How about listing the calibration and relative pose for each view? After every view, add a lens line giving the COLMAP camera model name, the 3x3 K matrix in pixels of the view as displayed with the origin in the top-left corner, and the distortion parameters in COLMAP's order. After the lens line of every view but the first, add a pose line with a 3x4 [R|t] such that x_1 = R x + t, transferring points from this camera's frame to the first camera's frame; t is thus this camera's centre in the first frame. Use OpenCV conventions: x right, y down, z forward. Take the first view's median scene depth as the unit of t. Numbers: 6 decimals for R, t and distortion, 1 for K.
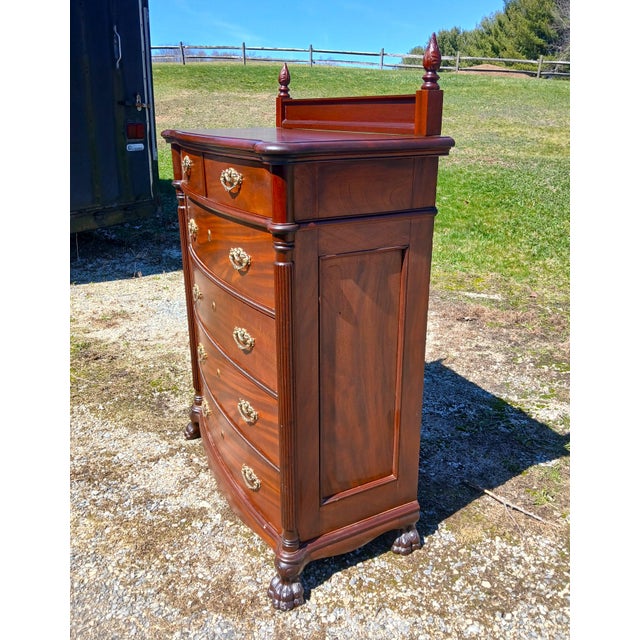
lens RADIAL K [[553.4, 0, 327.0], [0, 553.4, 318.1], [0, 0, 1]] dist [0.007753, -0.072241]
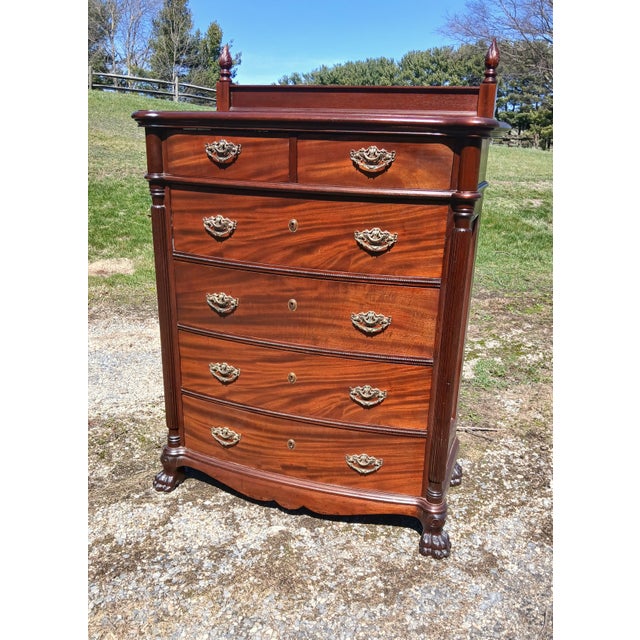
lens RADIAL K [[585.3, 0, 336.4], [0, 585.3, 355.7], [0, 0, 1]] dist [0.011687, -0.061057]
pose [[0.724683, -0.219850, 0.653070, -0.434175], [0.210916, 0.973021, 0.093513, -0.005516], [-0.656009, 0.069975, 0.751502, 0.116675]]
